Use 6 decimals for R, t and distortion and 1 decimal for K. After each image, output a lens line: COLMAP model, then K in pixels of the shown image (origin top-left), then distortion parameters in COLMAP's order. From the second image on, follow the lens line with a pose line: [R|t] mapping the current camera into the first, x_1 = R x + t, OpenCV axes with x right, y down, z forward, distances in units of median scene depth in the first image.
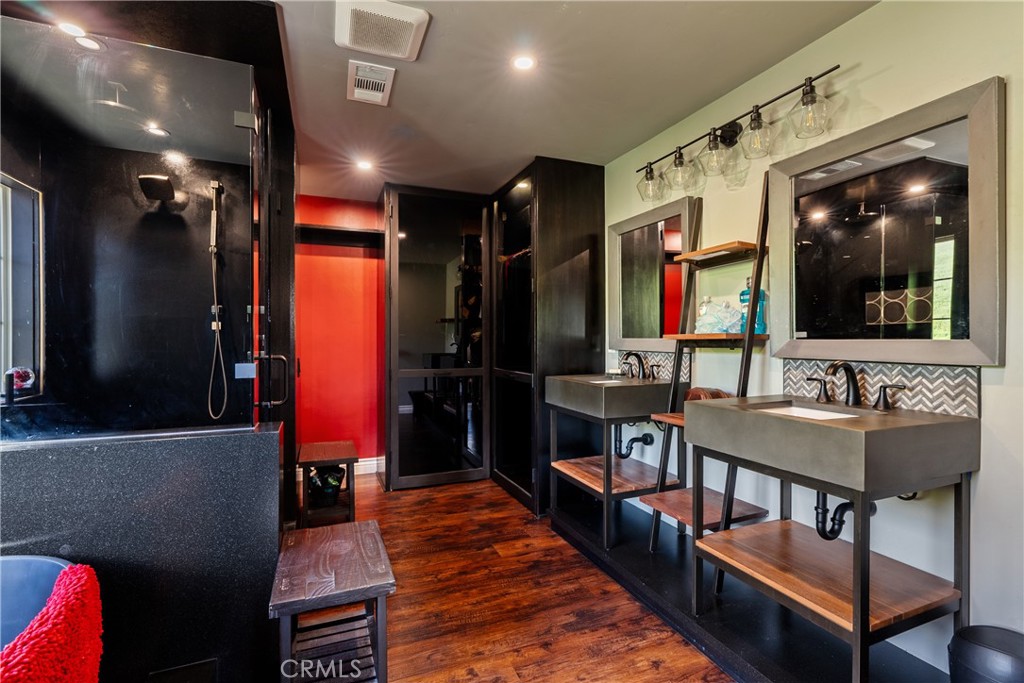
lens RADIAL K [[469.4, 0, 519.4], [0, 469.4, 350.4], [0, 0, 1]] dist [-0.011653, 0.000870]
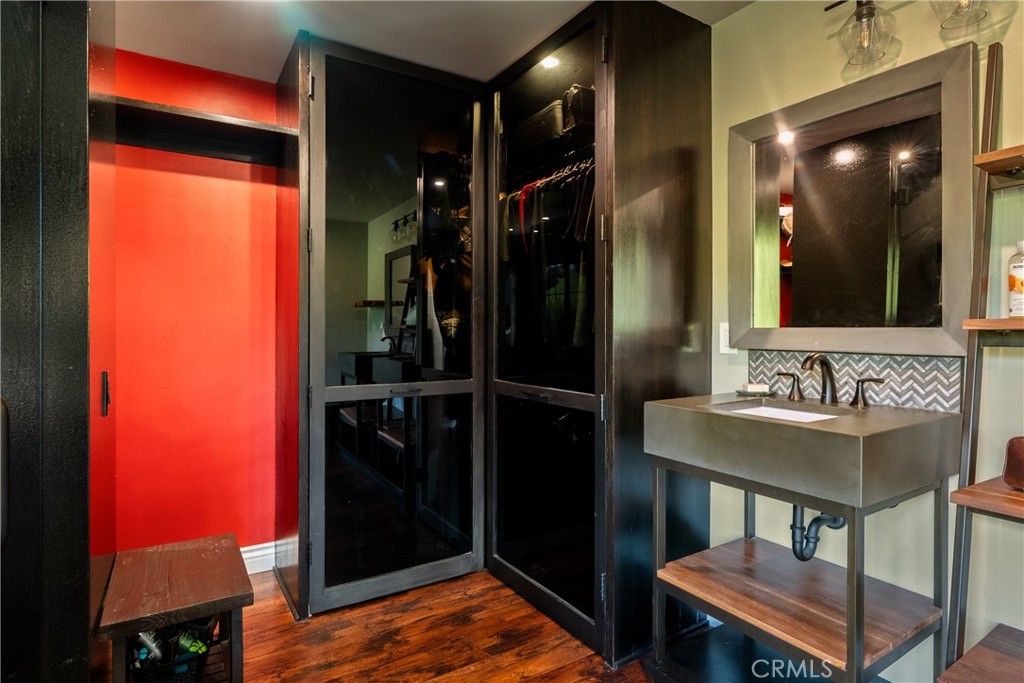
lens RADIAL K [[539.4, 0, 510.4], [0, 539.4, 333.7], [0, 0, 1]] dist [0.014049, -0.000948]
pose [[0.986134, -0.006051, 0.165843, -0.140044], [0.008625, 0.999853, -0.014804, -0.009545], [-0.165729, 0.016029, 0.986041, 0.328223]]
